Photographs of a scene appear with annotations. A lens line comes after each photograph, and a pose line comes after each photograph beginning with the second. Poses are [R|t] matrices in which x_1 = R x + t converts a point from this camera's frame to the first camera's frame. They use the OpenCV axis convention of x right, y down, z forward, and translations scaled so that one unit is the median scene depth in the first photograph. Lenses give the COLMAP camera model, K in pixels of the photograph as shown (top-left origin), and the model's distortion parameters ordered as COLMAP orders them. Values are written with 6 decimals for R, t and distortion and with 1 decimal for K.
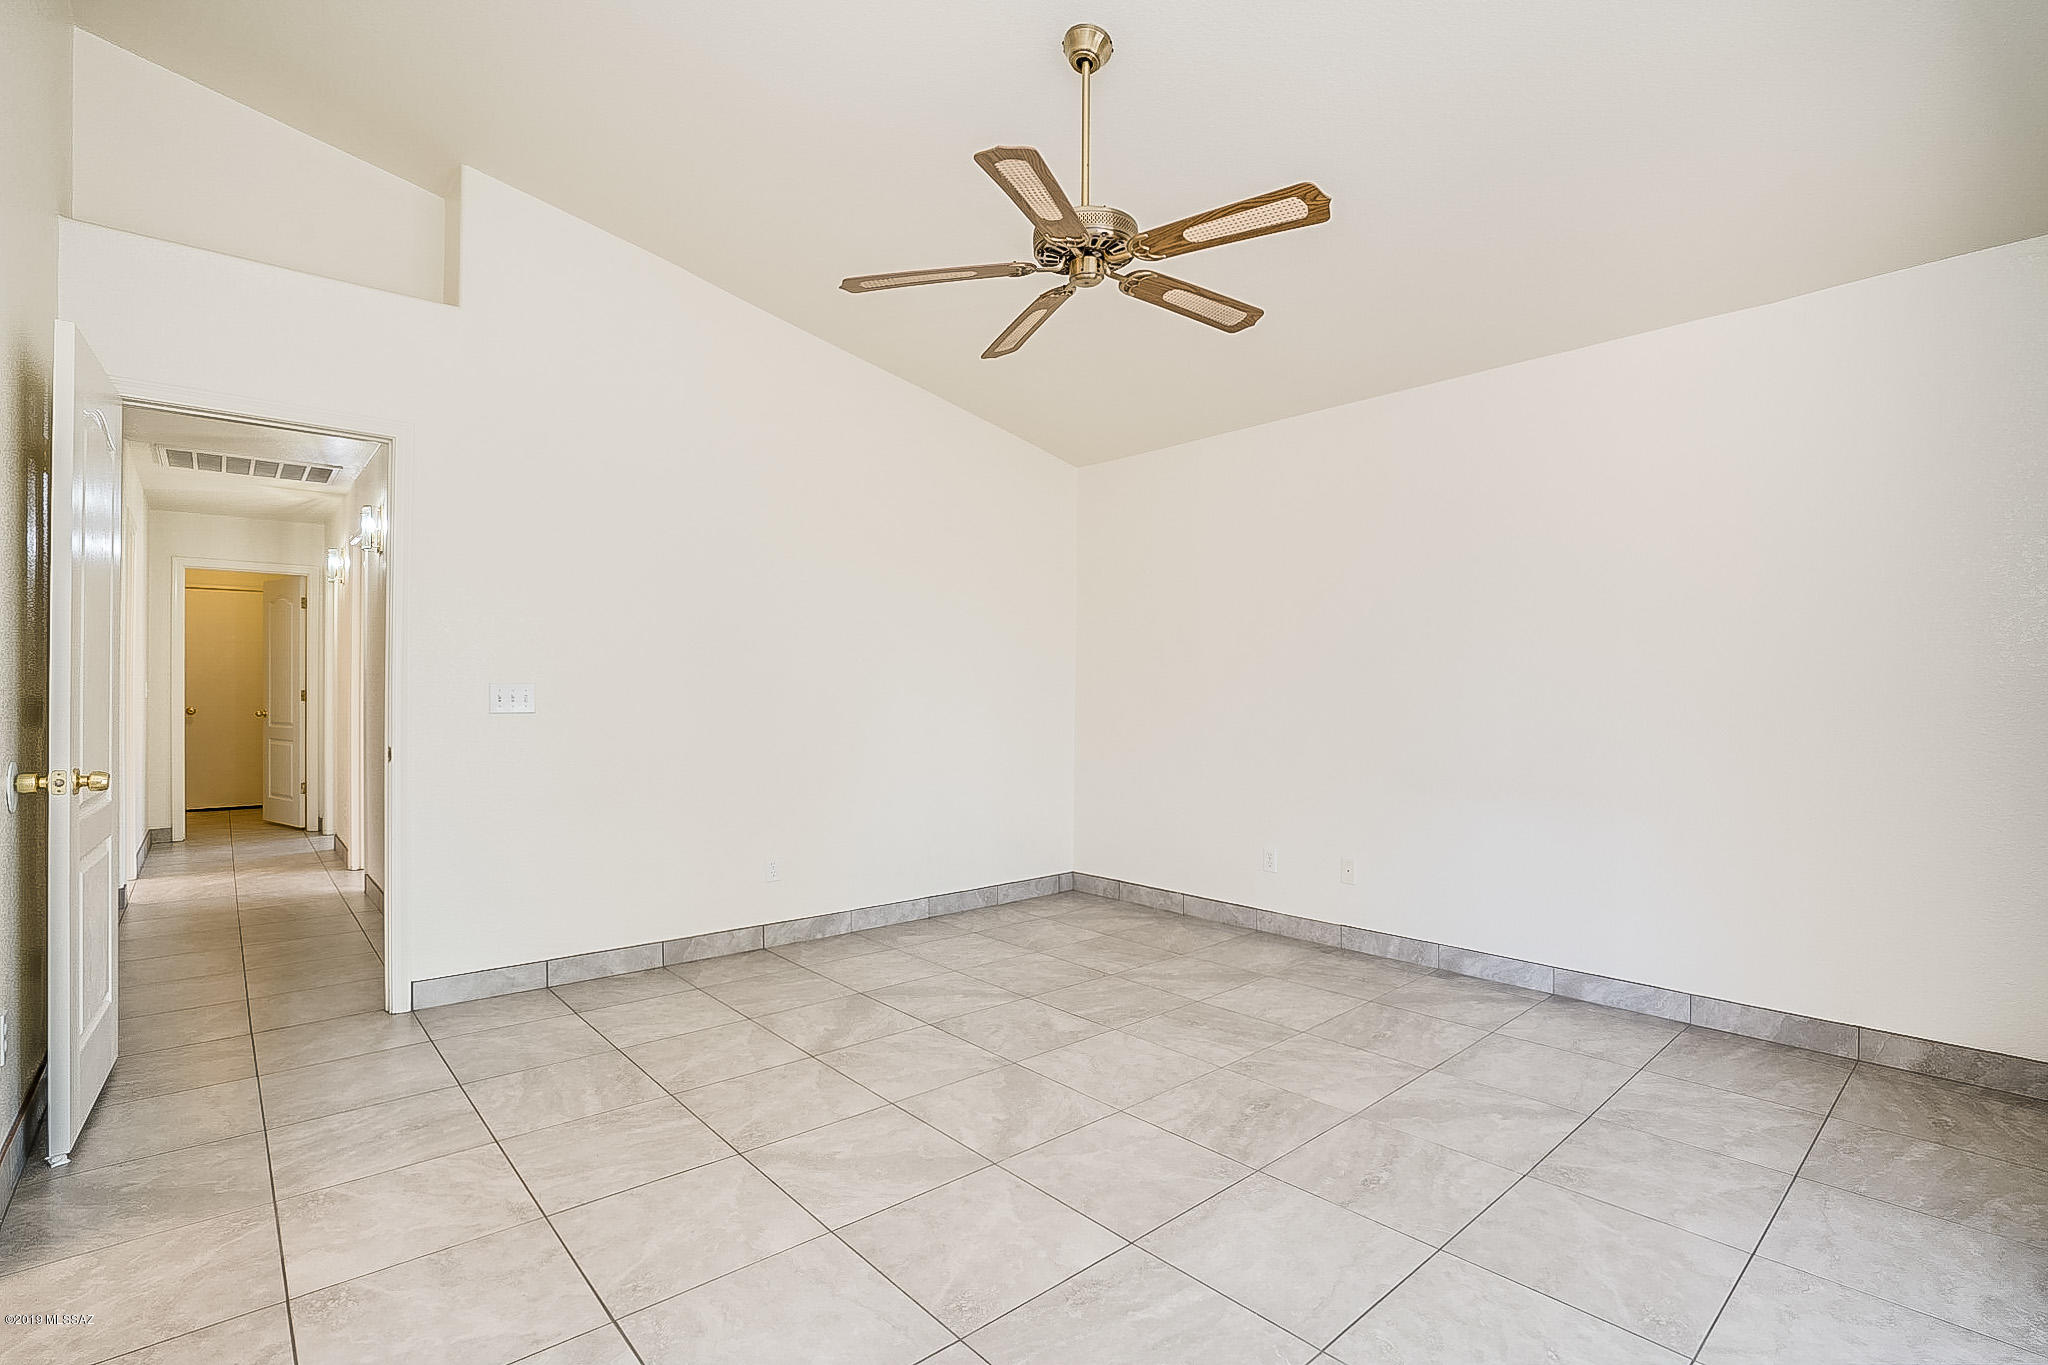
lens RADIAL K [[958.1, 0, 1039.7], [0, 958.1, 686.9], [0, 0, 1]] dist [-0.061366, 0.026102]
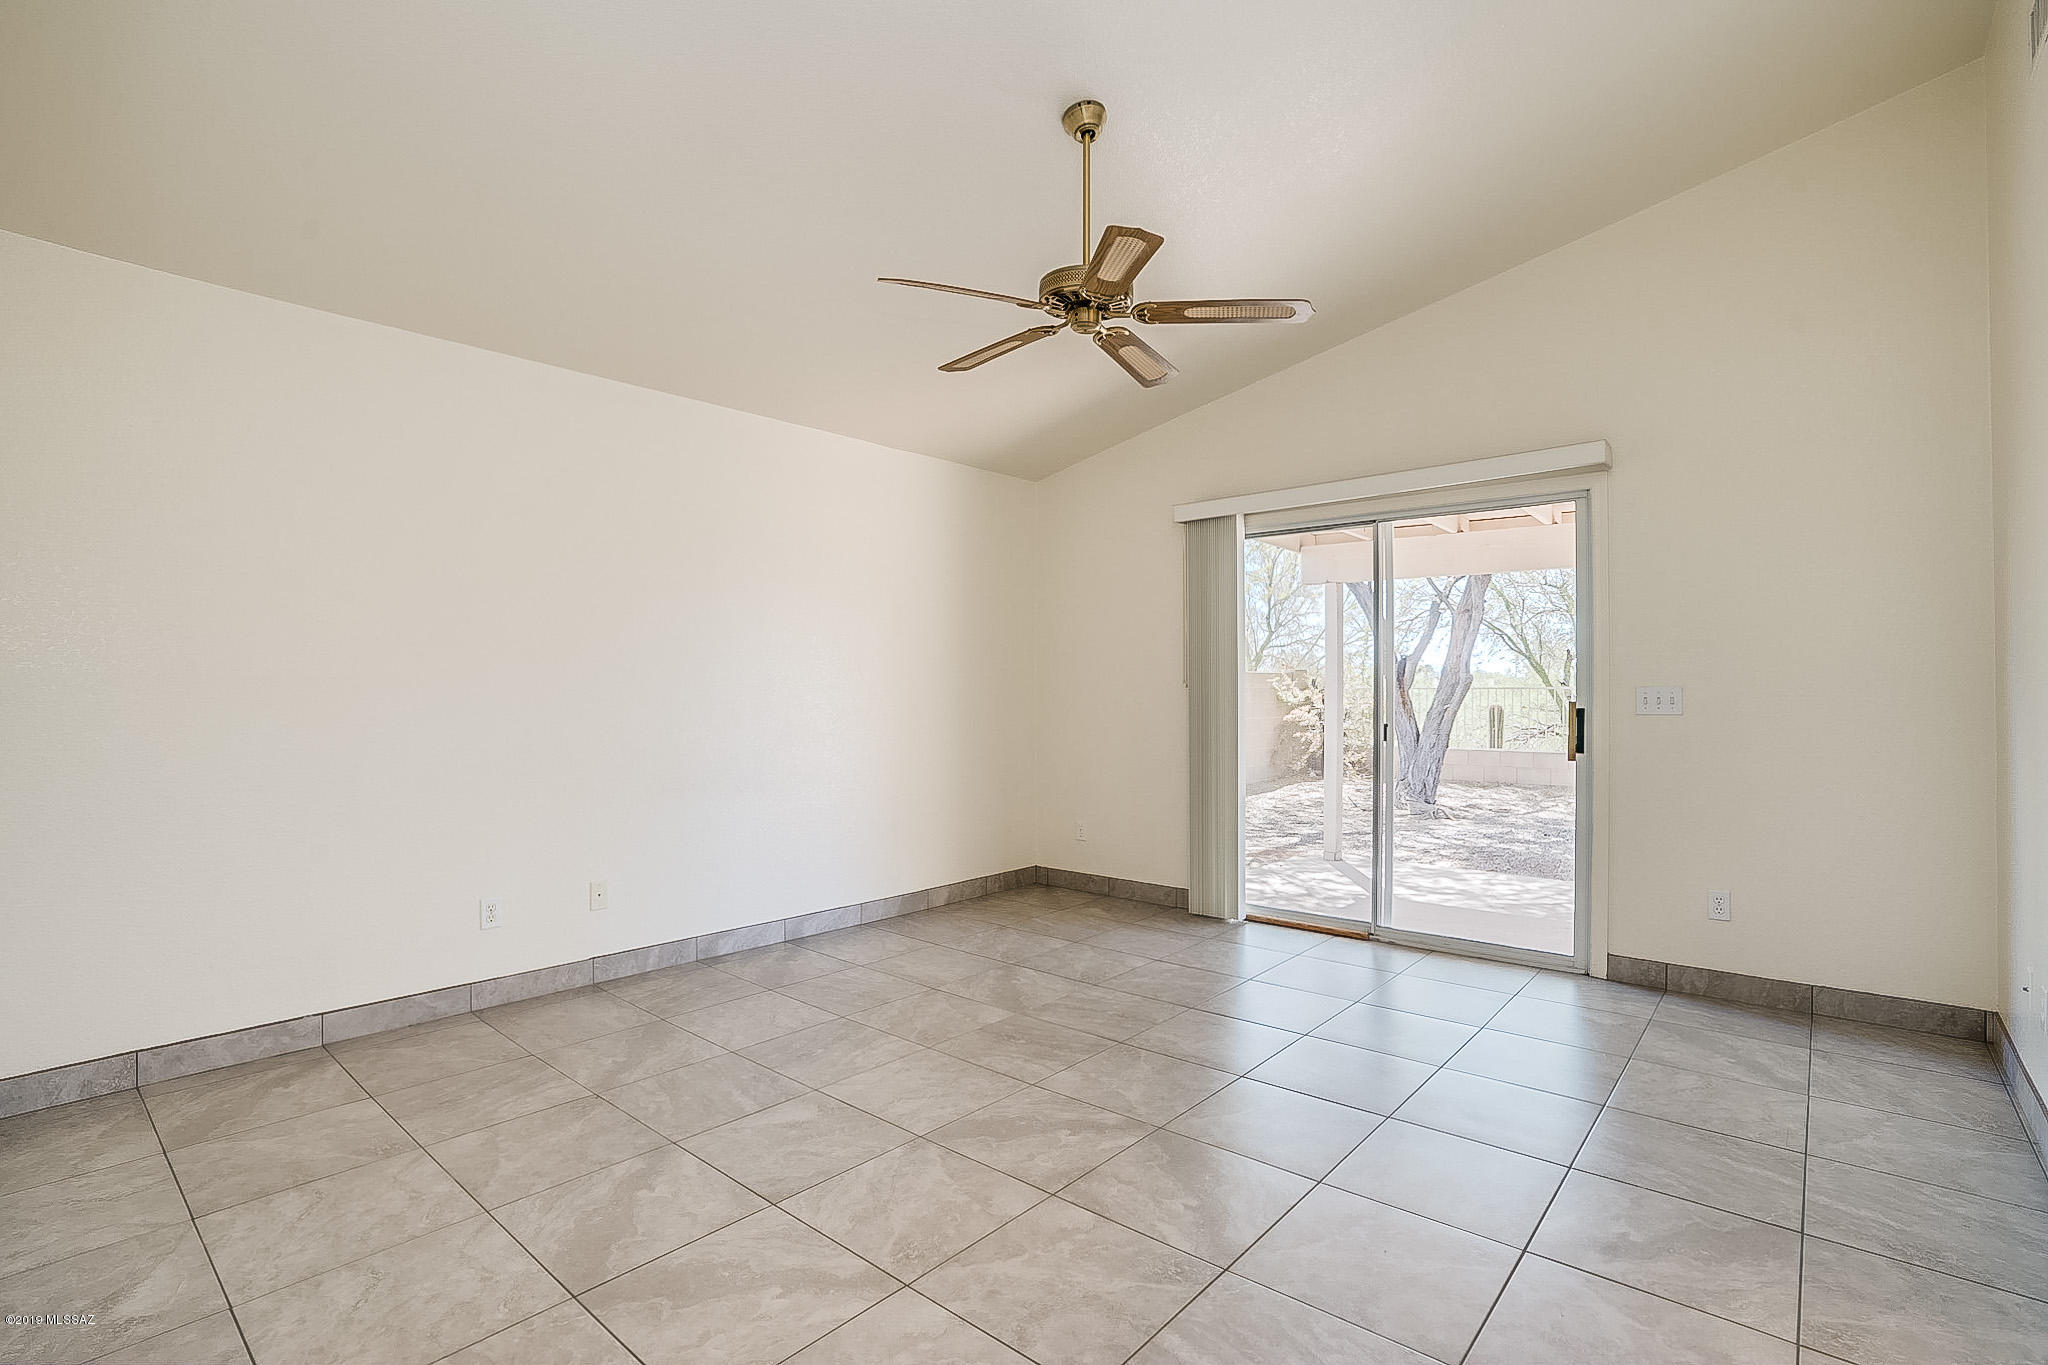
lens RADIAL K [[958.1, 0, 1039.7], [0, 958.1, 686.9], [0, 0, 1]] dist [-0.061366, 0.026102]
pose [[-0.134163, 0.004468, 0.990949, -0.765400], [-0.003569, 0.999981, -0.004992, 0.001328], [-0.990953, -0.004206, -0.134144, 0.885158]]
